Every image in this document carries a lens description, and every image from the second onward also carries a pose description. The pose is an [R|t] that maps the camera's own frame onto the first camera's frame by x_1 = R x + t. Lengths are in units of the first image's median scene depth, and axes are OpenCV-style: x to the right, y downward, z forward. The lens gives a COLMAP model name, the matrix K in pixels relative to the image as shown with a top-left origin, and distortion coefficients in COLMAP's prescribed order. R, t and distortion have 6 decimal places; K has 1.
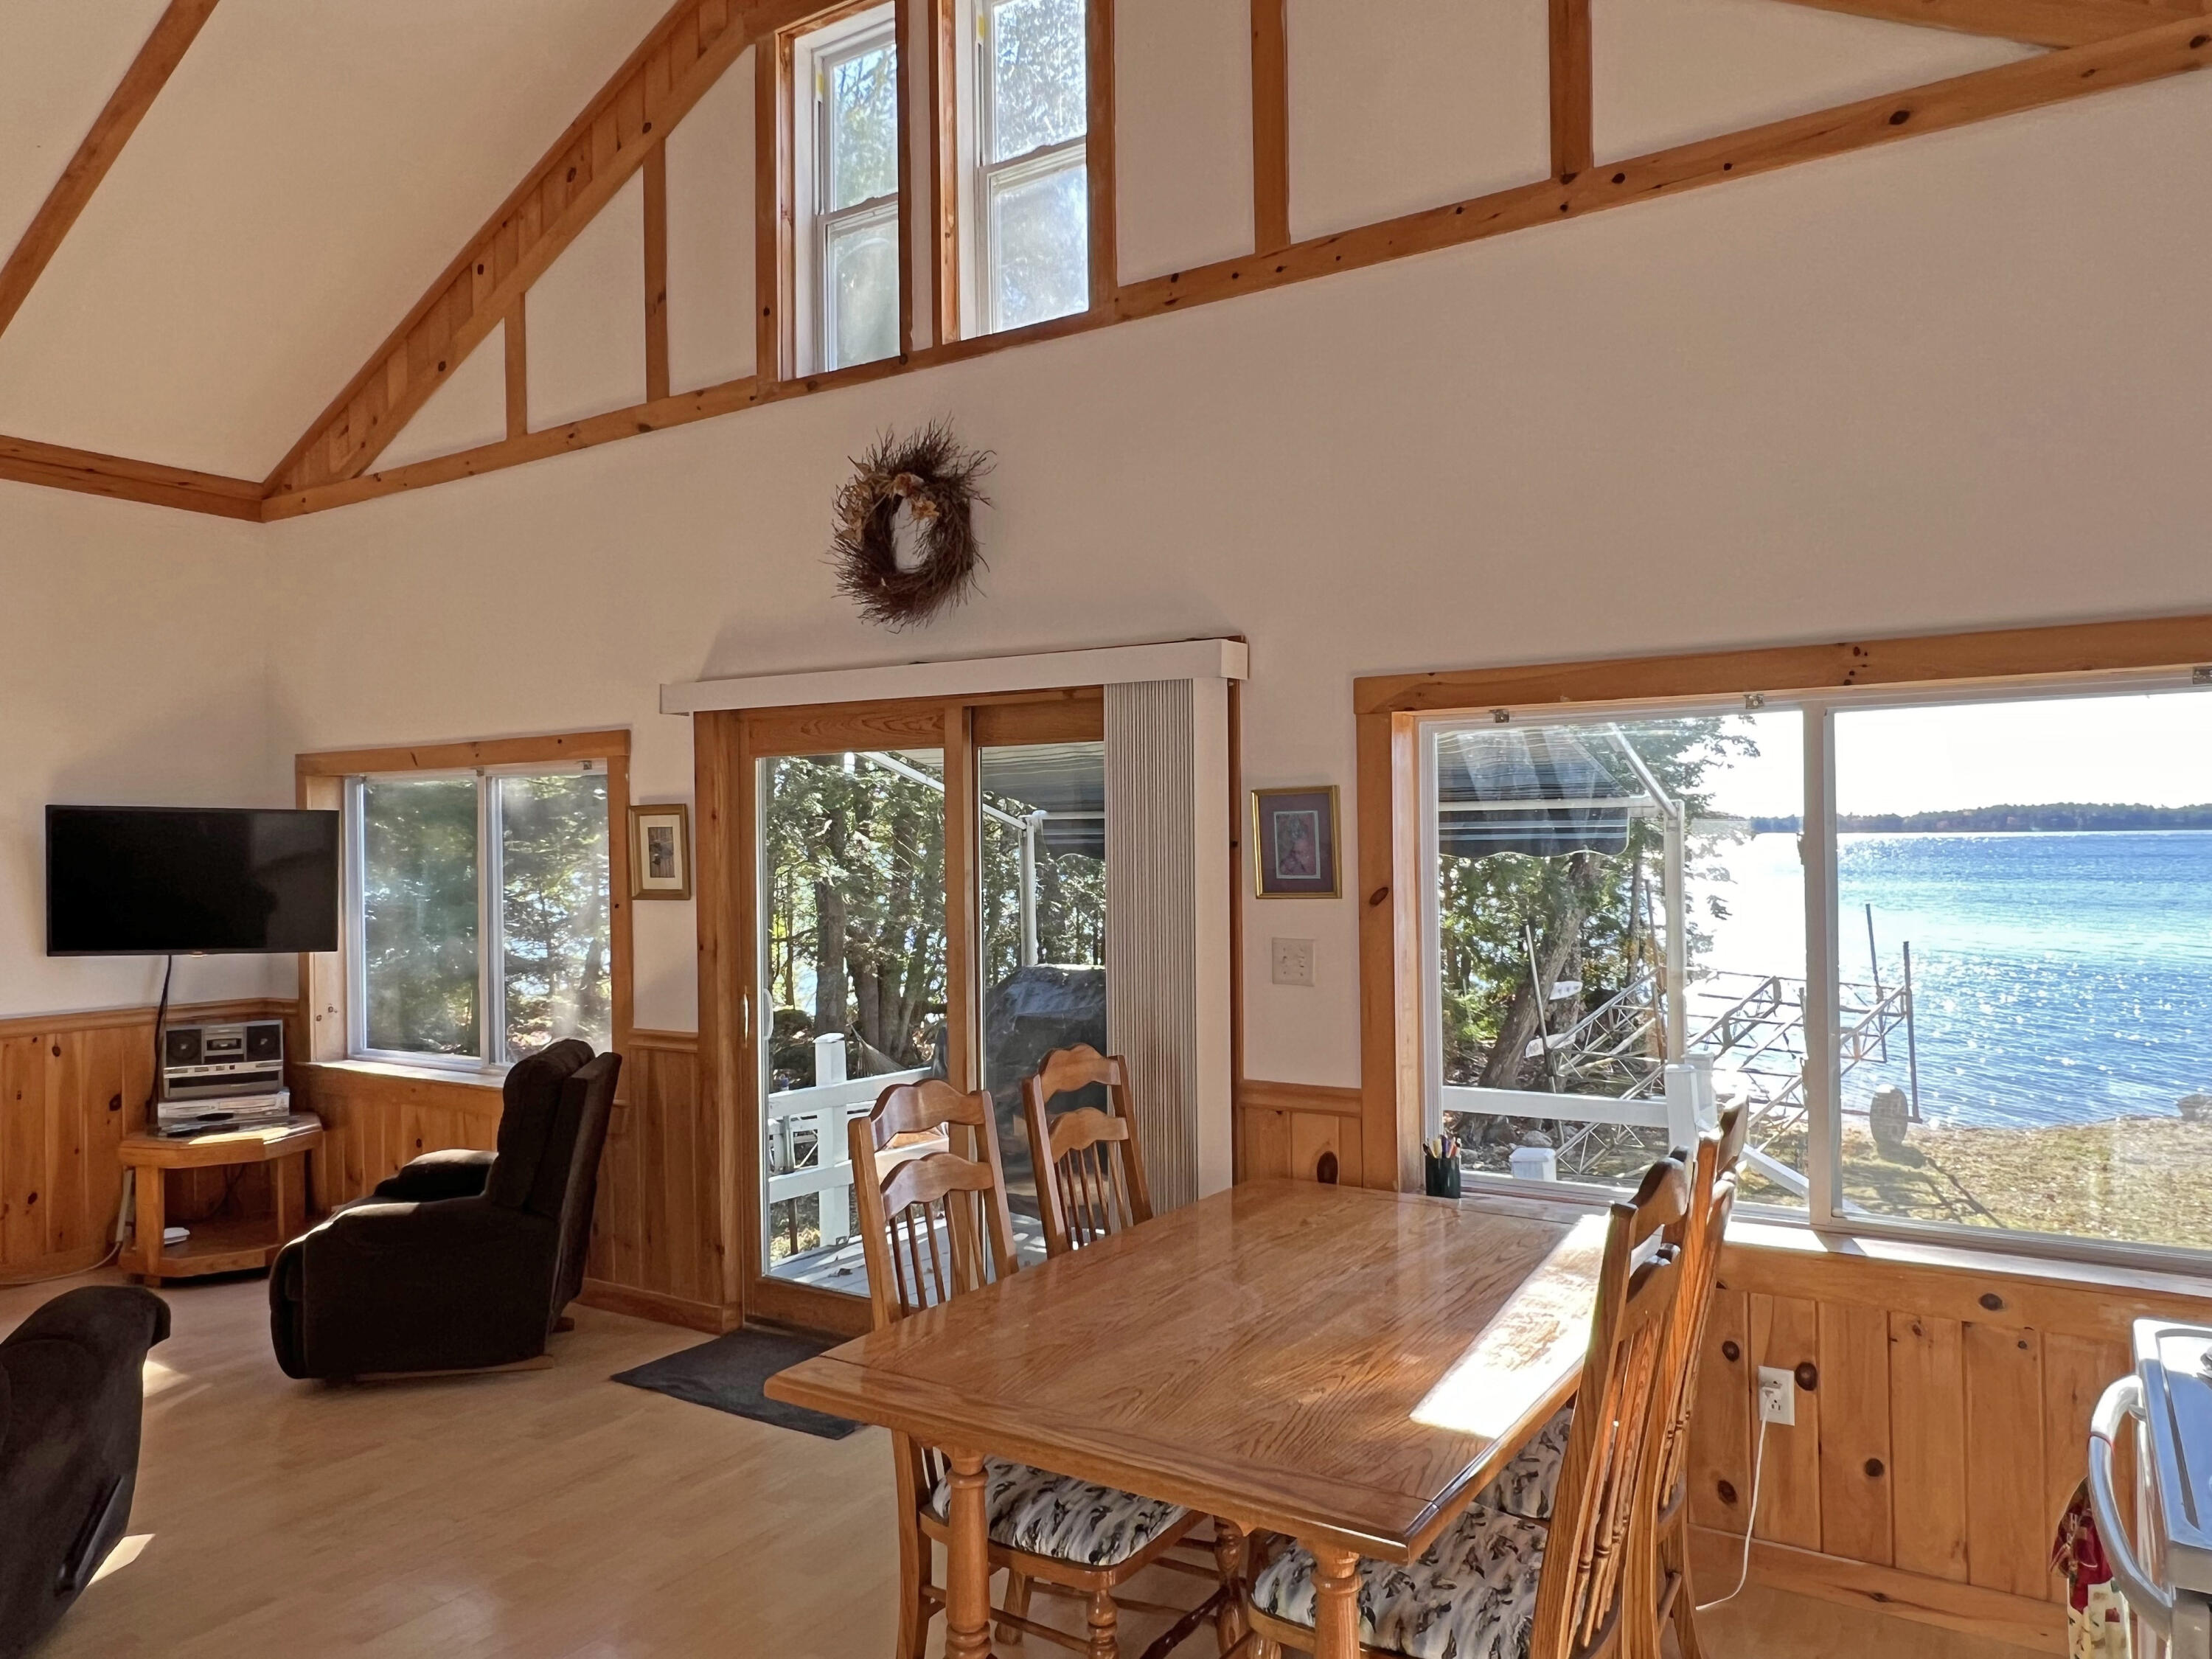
lens RADIAL K [[1532.3, 0, 1107.7], [0, 1532.3, 840.7], [0, 0, 1]] dist [-0.005398, 0.003191]
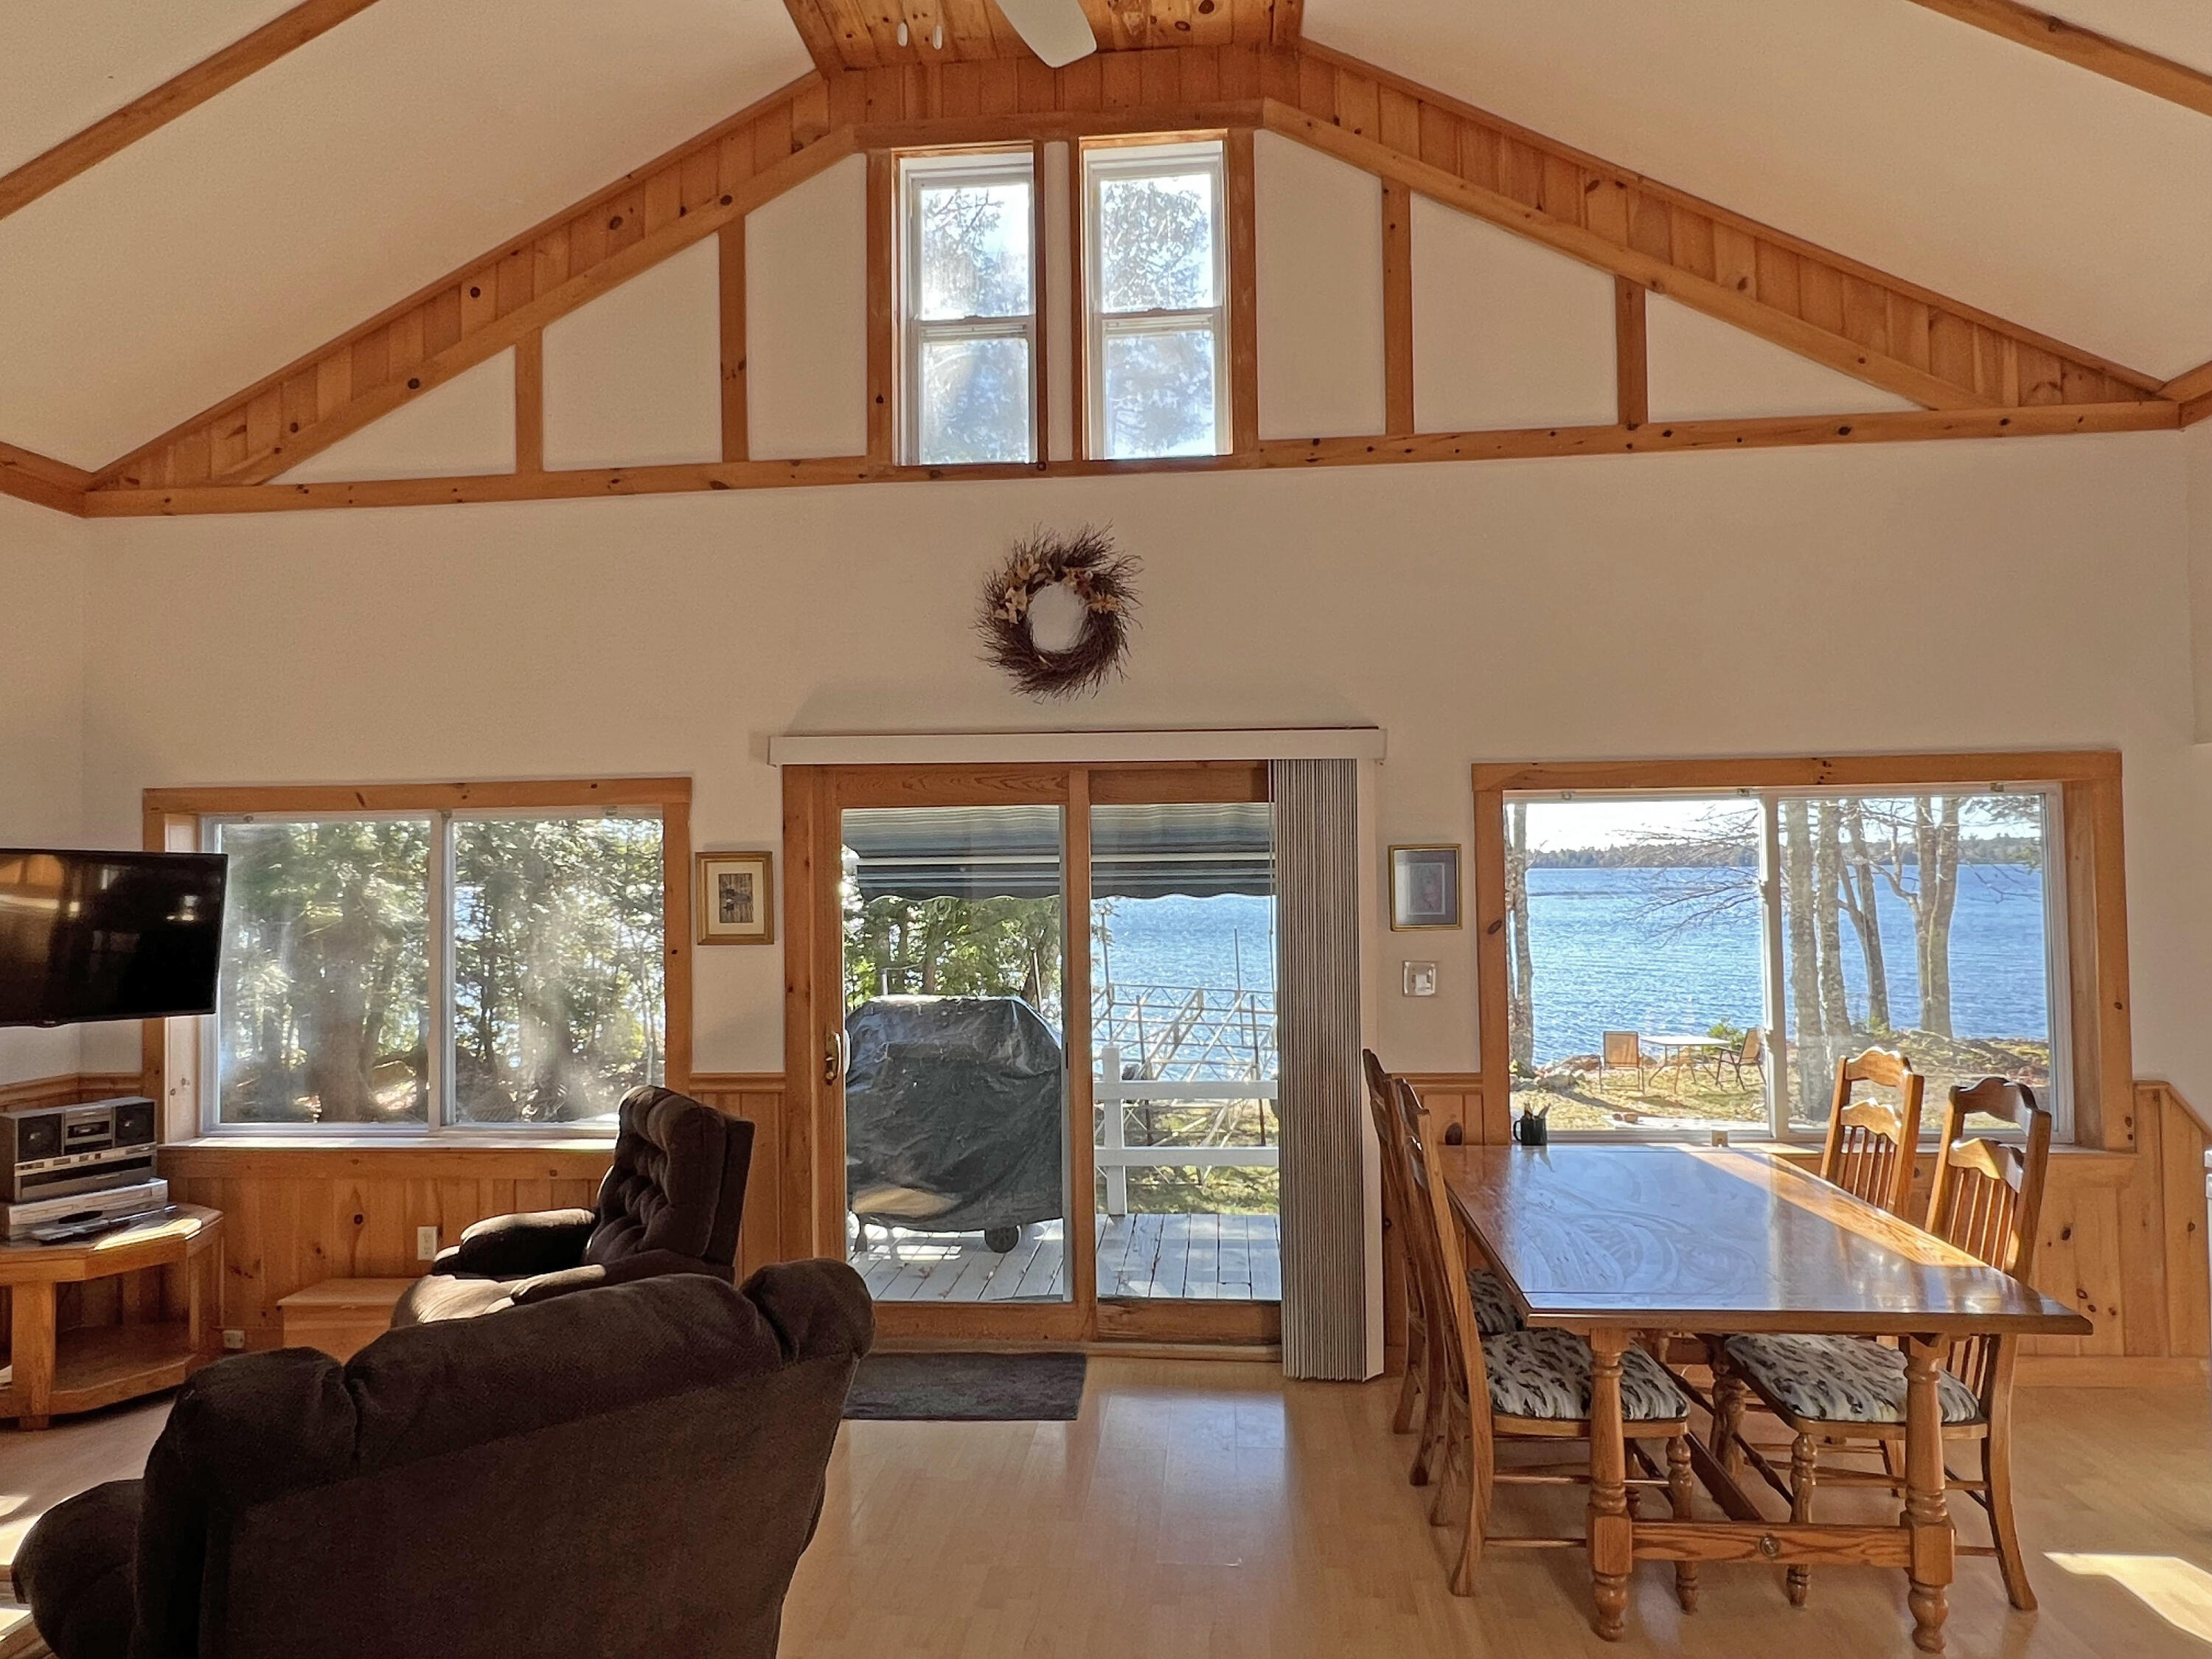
lens RADIAL K [[1389.8, 0, 1105.4], [0, 1389.8, 825.5], [0, 0, 1]] dist [-0.001243, -0.001462]
pose [[0.882479, 0.016349, 0.470067, -0.513703], [0.002226, 0.999239, -0.038932, -0.004304], [-0.470346, 0.035403, 0.881772, 0.061453]]
